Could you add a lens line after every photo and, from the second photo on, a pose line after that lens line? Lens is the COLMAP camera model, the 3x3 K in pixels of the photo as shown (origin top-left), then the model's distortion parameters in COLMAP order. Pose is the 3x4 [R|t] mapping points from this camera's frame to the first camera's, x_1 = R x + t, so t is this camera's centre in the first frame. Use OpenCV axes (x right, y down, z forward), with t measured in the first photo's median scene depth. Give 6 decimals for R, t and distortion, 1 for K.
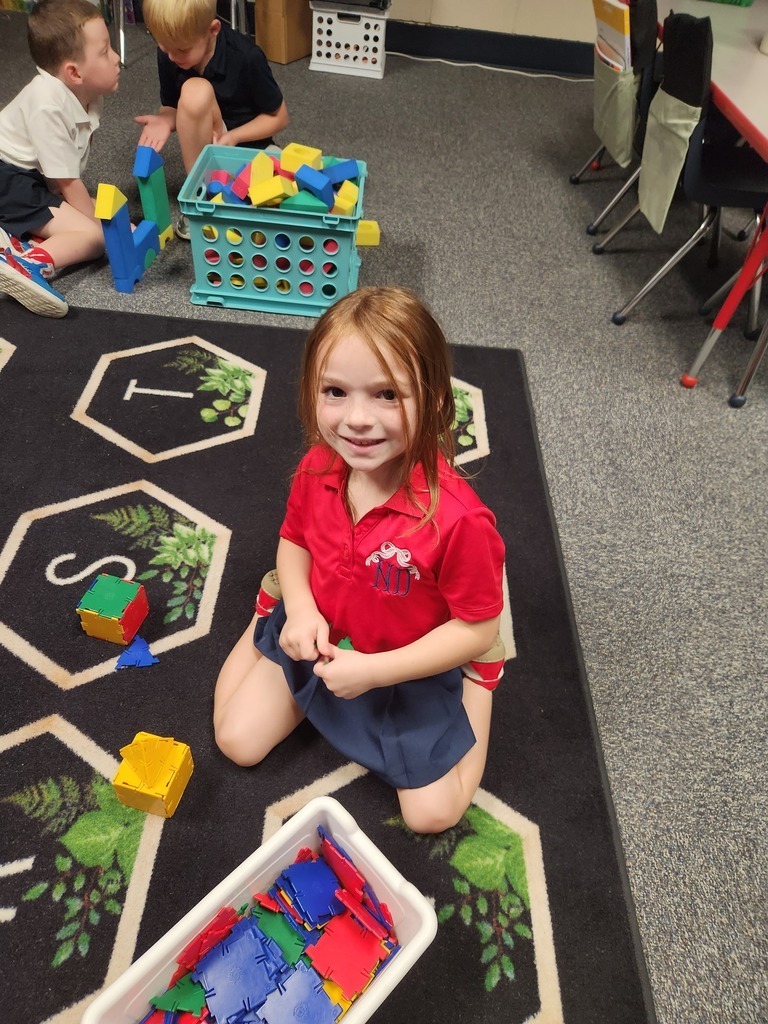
lens RADIAL K [[685.3, 0, 384.9], [0, 685.3, 511.9], [0, 0, 1]] dist [0.004513, 0.000174]
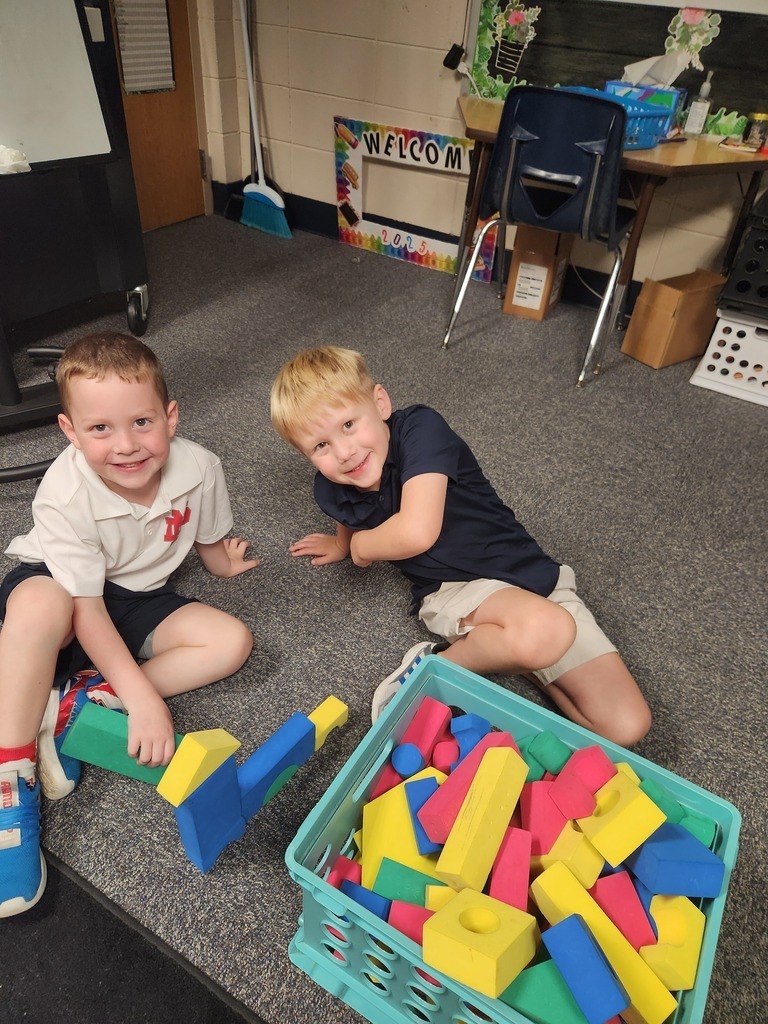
lens RADIAL K [[685.3, 0, 384.2], [0, 685.3, 513.6], [0, 0, 1]] dist [0.004513, 0.000174]
pose [[0.868857, 0.279027, -0.408939, -0.058168], [-0.354627, 0.927167, -0.120839, -0.326677], [0.345437, 0.250012, 0.904526, 0.285691]]
